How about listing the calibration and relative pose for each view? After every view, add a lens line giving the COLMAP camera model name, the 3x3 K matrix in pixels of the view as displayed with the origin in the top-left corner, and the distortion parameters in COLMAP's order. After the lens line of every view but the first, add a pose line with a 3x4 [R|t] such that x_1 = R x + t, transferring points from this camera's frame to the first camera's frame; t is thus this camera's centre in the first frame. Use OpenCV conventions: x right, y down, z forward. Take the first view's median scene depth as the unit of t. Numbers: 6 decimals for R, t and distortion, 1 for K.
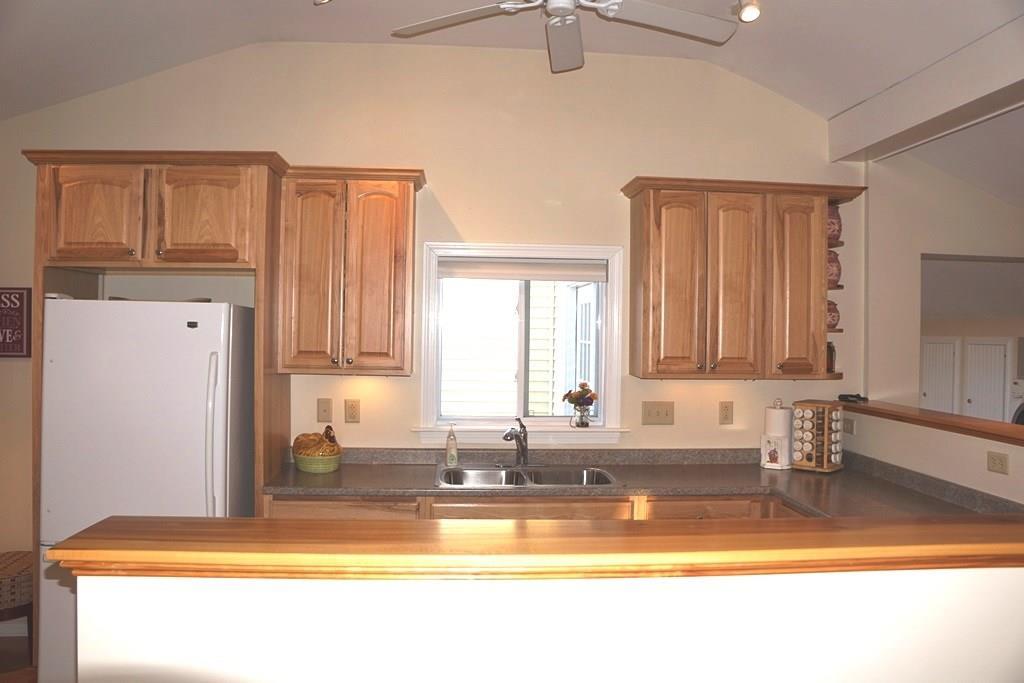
lens RADIAL K [[810.9, 0, 511.1], [0, 810.9, 322.7], [0, 0, 1]] dist [-0.169374, 0.133812]
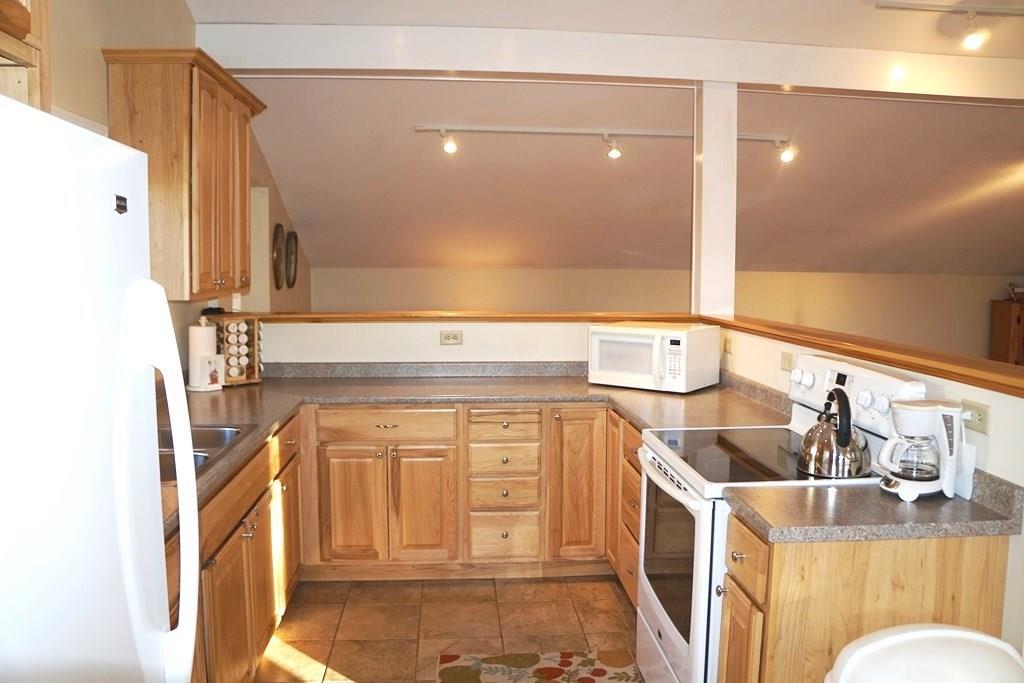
lens RADIAL K [[810.9, 0, 511.1], [0, 810.9, 322.7], [0, 0, 1]] dist [-0.169374, 0.133812]
pose [[0.006691, -0.088862, 0.996021, -0.617104], [-0.008931, 0.995999, 0.088920, 0.017808], [-0.999938, -0.009491, 0.005871, 0.660796]]
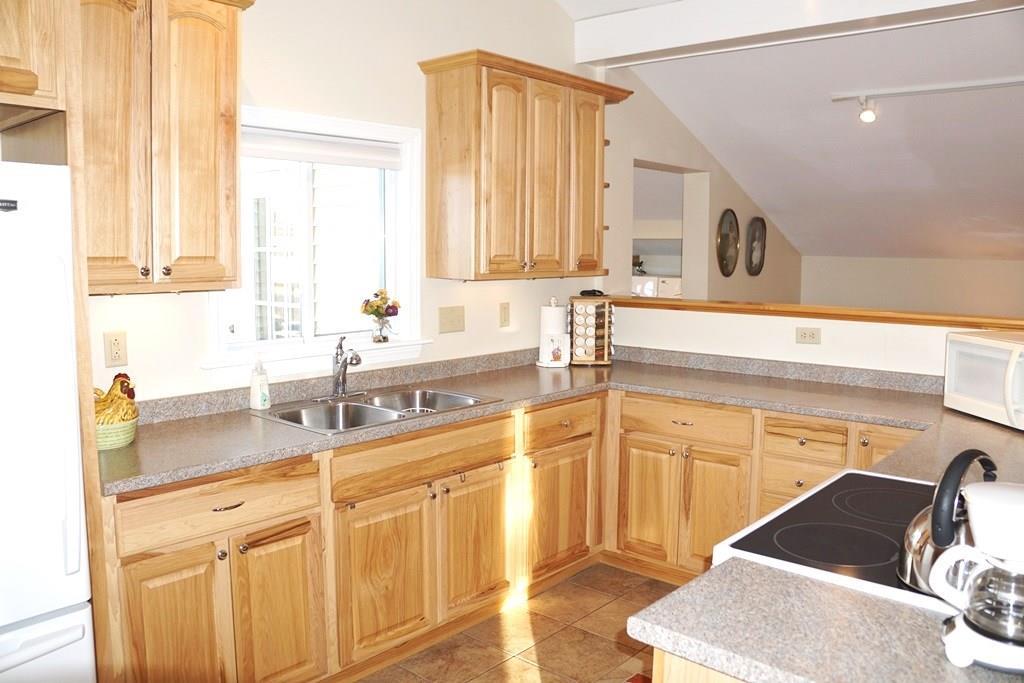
lens RADIAL K [[810.9, 0, 511.1], [0, 810.9, 322.7], [0, 0, 1]] dist [-0.169374, 0.133812]
pose [[0.713261, -0.075139, 0.696860, -0.428690], [0.001390, 0.994387, 0.105797, 0.021369], [-0.700898, -0.074493, 0.709361, 0.331408]]
